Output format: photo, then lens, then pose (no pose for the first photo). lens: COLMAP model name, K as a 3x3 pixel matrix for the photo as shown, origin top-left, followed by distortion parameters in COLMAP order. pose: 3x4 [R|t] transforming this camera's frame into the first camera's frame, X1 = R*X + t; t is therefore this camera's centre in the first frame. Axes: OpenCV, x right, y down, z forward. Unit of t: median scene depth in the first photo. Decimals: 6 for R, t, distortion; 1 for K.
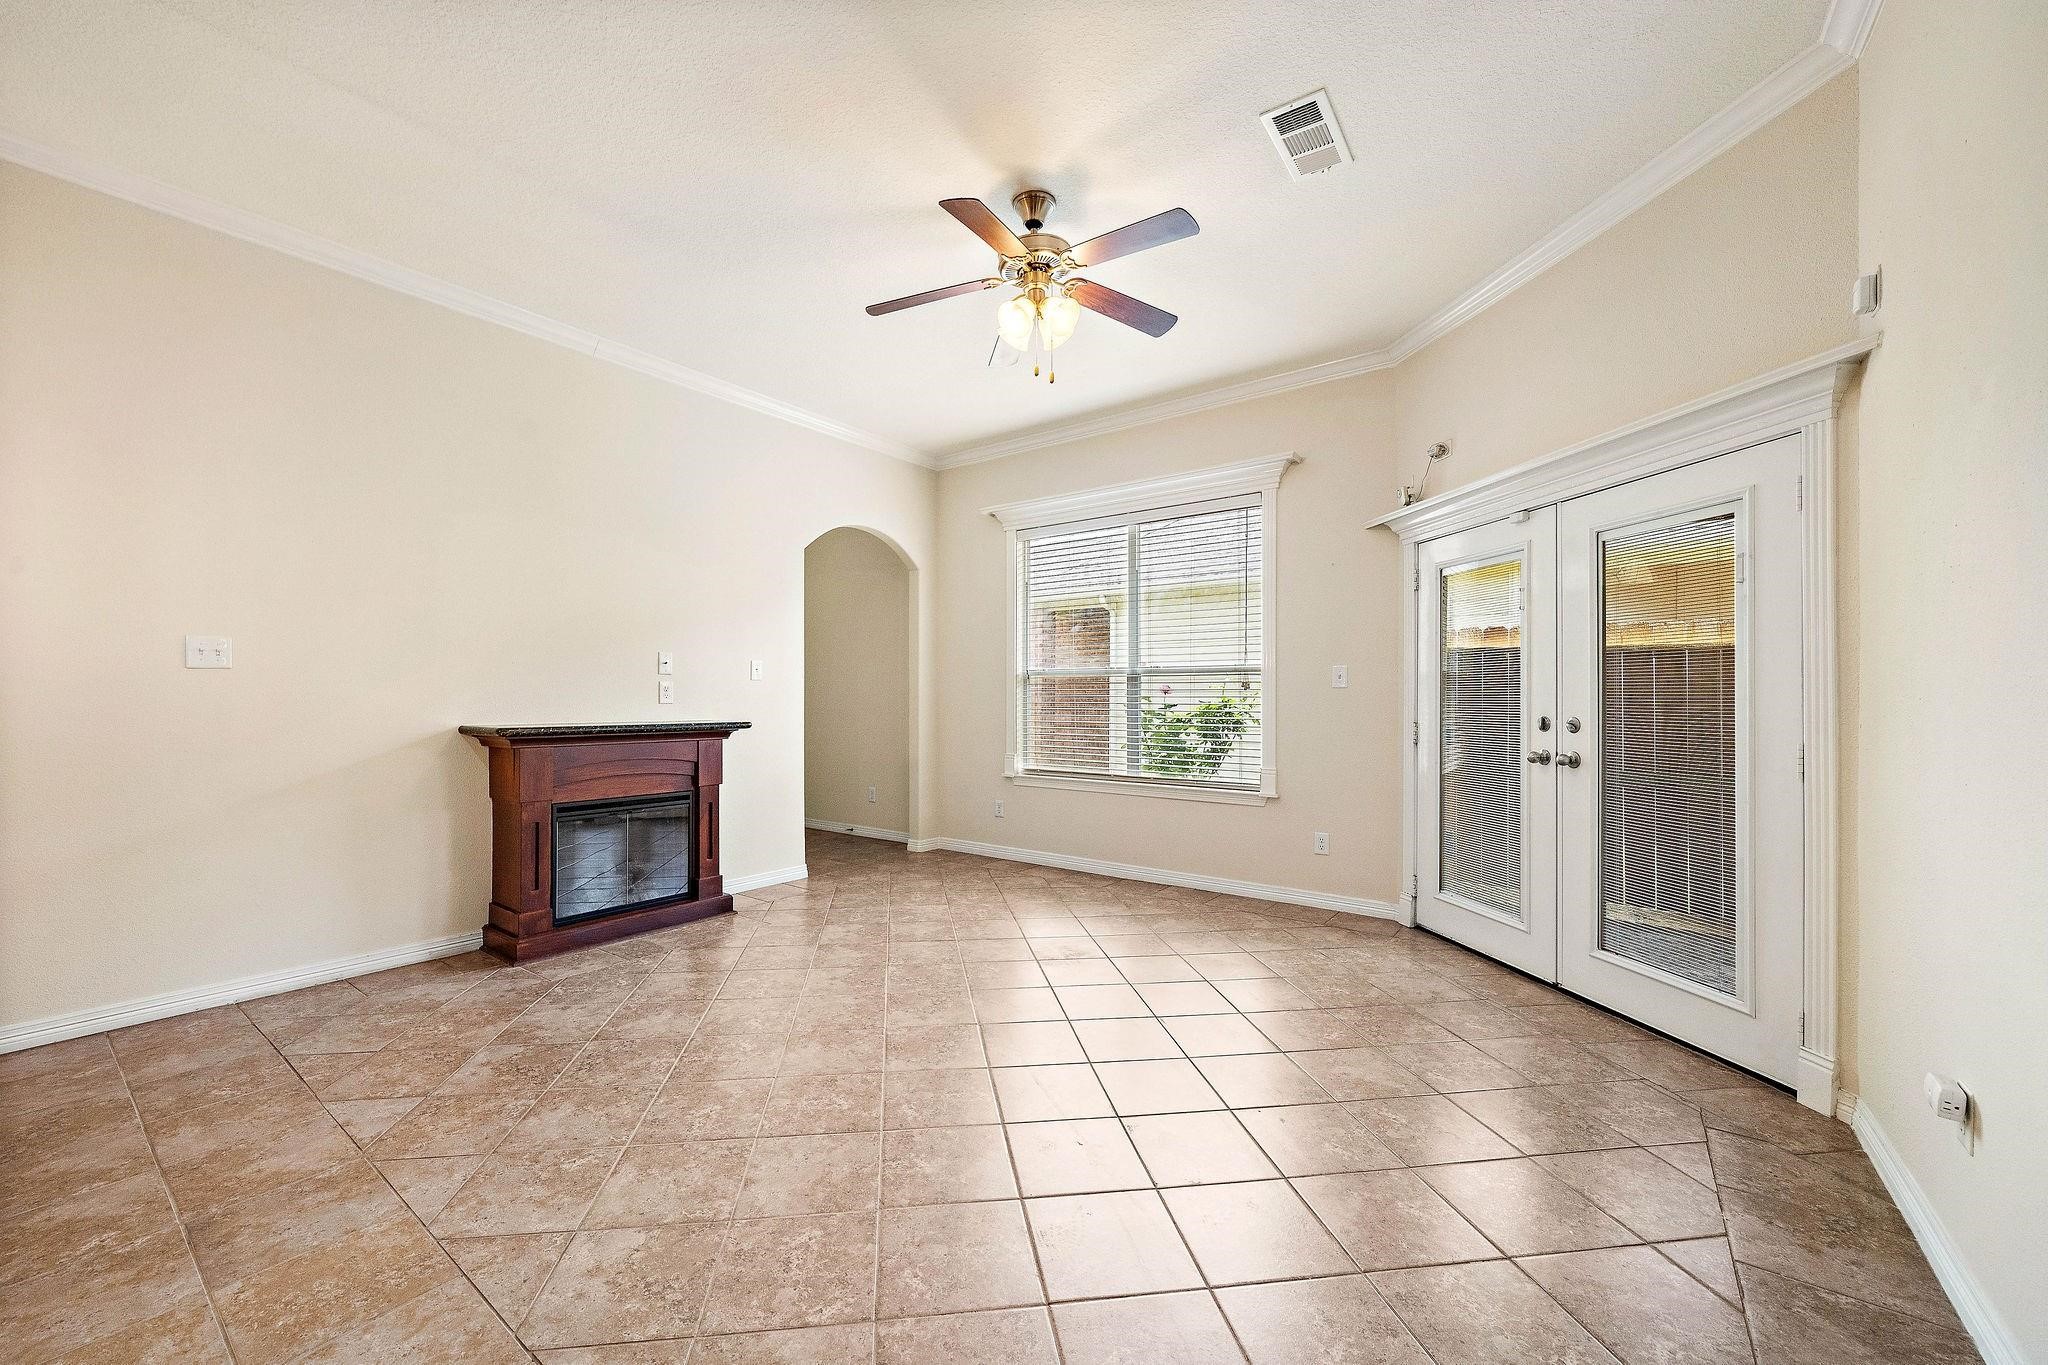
lens RADIAL K [[805.7, 0, 1025.0], [0, 805.7, 691.8], [0, 0, 1]] dist [-0.007409, 0.000291]
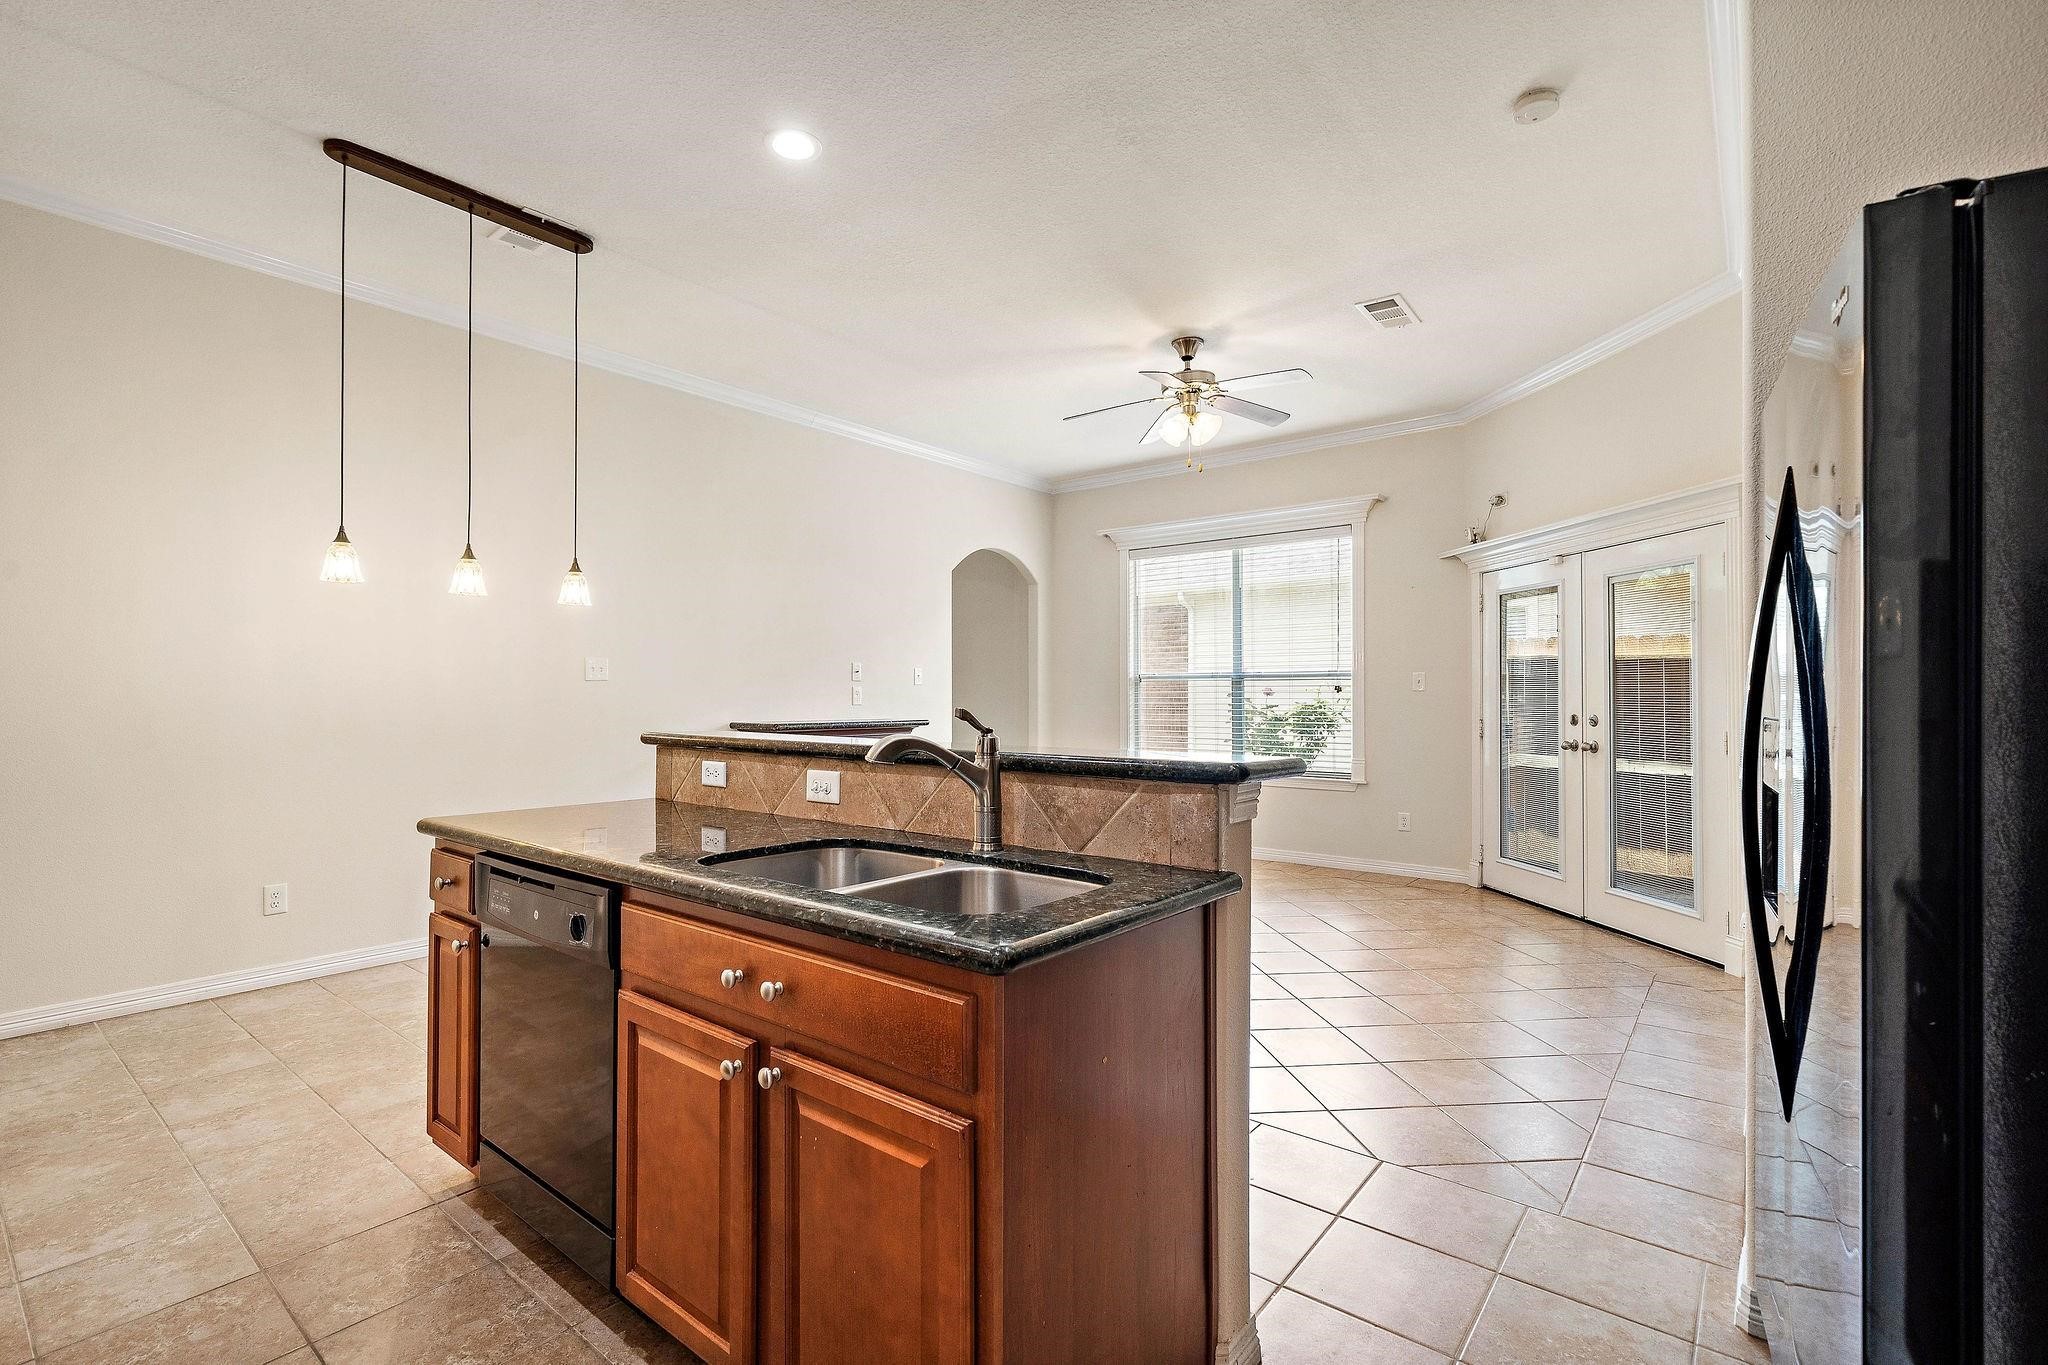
lens RADIAL K [[965.1, 0, 1014.6], [0, 965.1, 682.7], [0, 0, 1]] dist [0.003368, 0.000315]
pose [[0.999151, -0.002268, -0.041132, -0.163875], [0.002008, 0.999978, -0.006344, -0.010431], [0.041146, 0.006256, 0.999134, -0.499601]]
